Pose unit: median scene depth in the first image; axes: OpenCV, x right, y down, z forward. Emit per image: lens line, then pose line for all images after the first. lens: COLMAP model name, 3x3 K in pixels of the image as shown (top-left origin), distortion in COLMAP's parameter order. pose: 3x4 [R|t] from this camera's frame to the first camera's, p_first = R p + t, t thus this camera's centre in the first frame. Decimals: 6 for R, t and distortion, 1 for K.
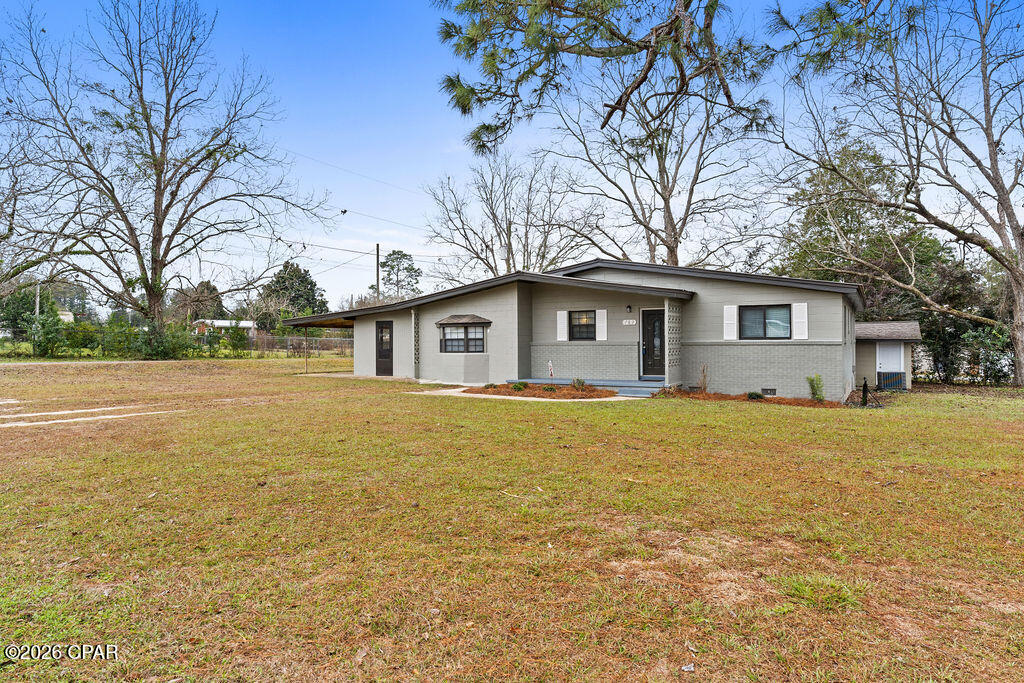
lens RADIAL K [[627.6, 0, 515.4], [0, 627.6, 341.9], [0, 0, 1]] dist [-0.000530, 0.000829]
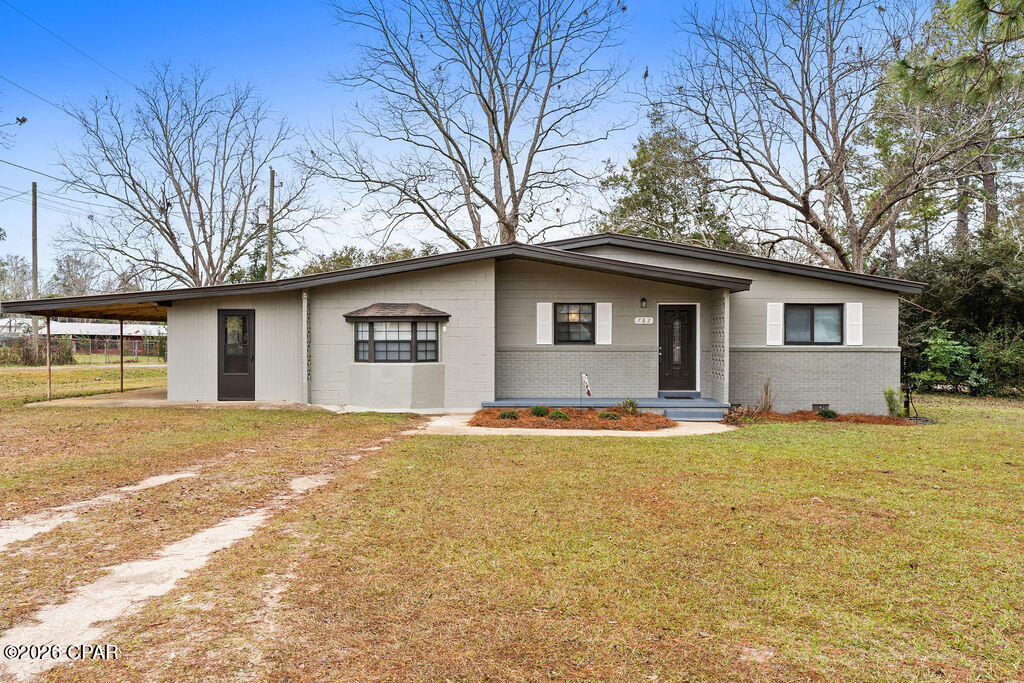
lens RADIAL K [[741.4, 0, 510.1], [0, 741.4, 341.1], [0, 0, 1]] dist [-0.005306, -0.000485]
pose [[0.876203, 0.005402, 0.481911, -0.364441], [-0.006859, 0.999976, 0.001262, -0.006419], [-0.481893, -0.004411, 0.876219, 0.282232]]
